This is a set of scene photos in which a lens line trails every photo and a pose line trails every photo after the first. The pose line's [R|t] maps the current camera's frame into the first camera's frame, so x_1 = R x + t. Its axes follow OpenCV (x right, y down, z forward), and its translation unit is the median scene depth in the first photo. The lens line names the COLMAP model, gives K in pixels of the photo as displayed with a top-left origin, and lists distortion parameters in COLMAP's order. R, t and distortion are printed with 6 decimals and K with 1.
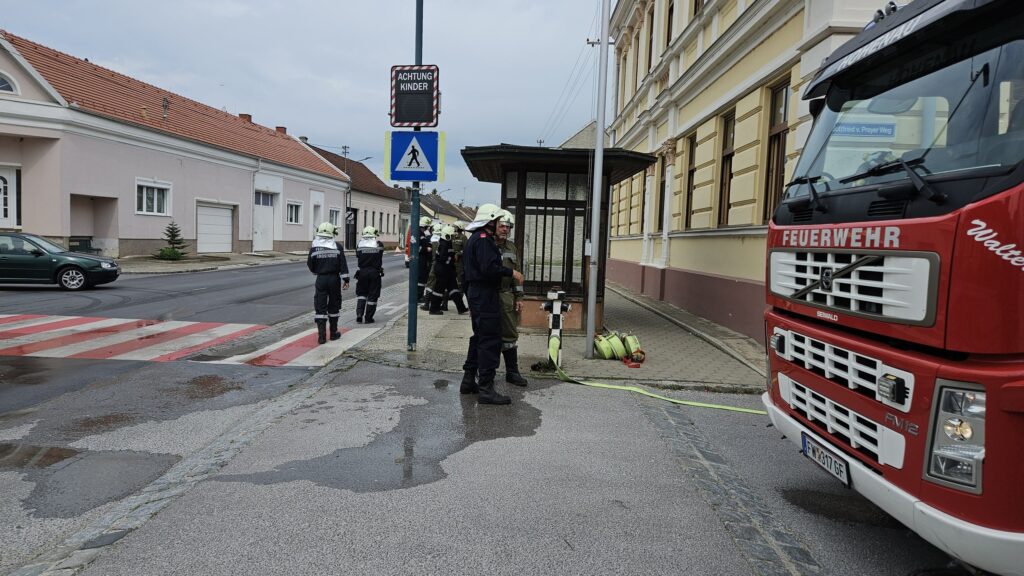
lens RADIAL K [[687.5, 0, 501.6], [0, 687.5, 286.3], [0, 0, 1]] dist [0.111506, -0.083892]
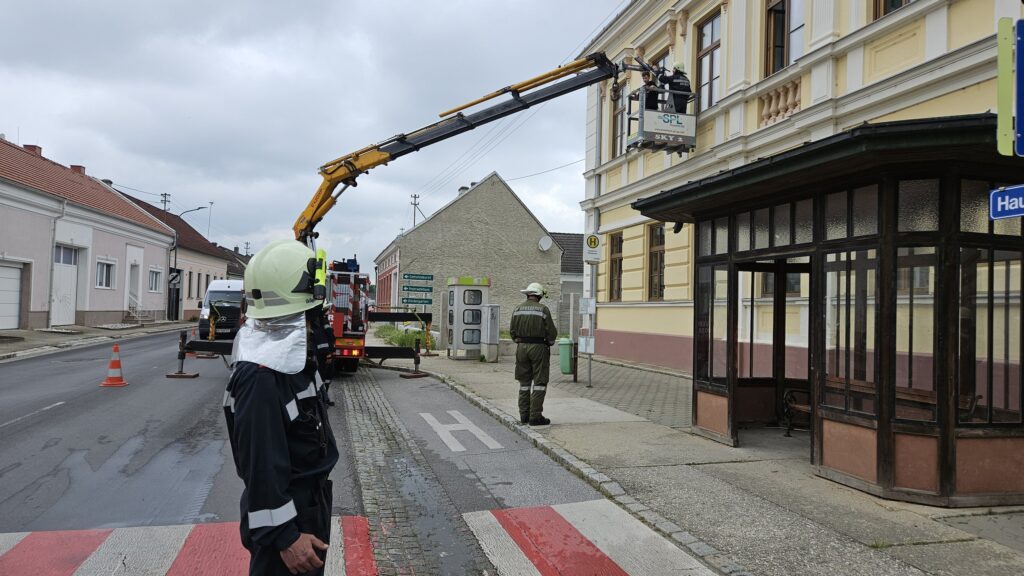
lens RADIAL K [[687.5, 0, 501.6], [0, 687.5, 286.3], [0, 0, 1]] dist [0.111506, -0.083892]
pose [[0.960698, 0.000264, 0.277595, -0.102551], [0.025825, 0.995578, -0.090321, -0.012163], [-0.276392, 0.093940, 0.956443, 0.151685]]
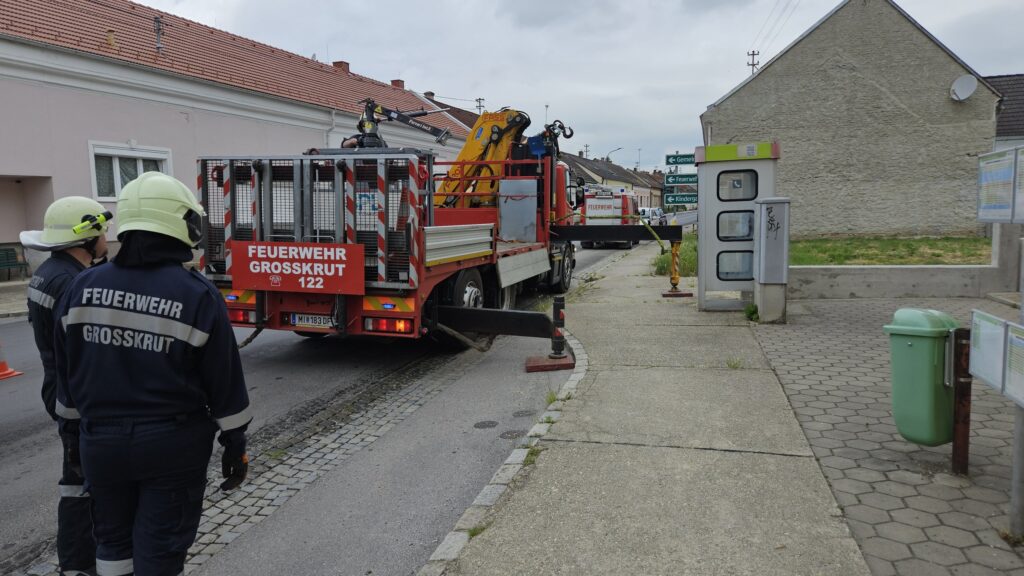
lens RADIAL K [[687.5, 0, 501.6], [0, 687.5, 286.3], [0, 0, 1]] dist [0.111506, -0.083892]
pose [[0.967353, -0.032578, -0.251331, -0.018450], [0.042777, 0.998463, 0.035224, -0.025329], [0.249797, -0.044825, 0.967260, 0.339825]]
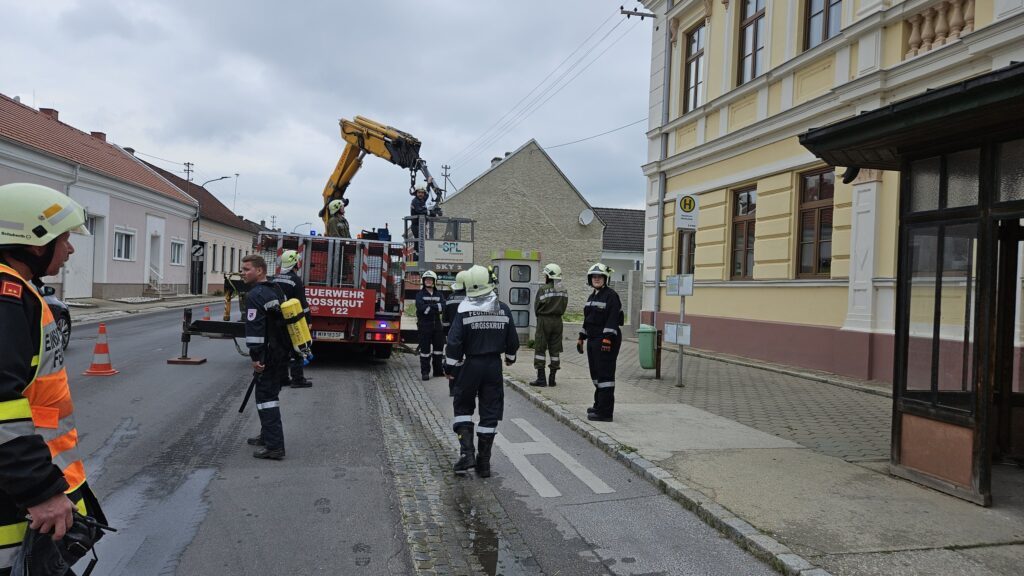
lens RADIAL K [[687.5, 0, 501.6], [0, 687.5, 286.3], [0, 0, 1]] dist [0.111506, -0.083892]
pose [[0.969956, 0.003244, 0.243259, -0.101617], [0.011508, 0.998180, -0.059197, -0.015651], [-0.243009, 0.060218, 0.968153, 0.208633]]
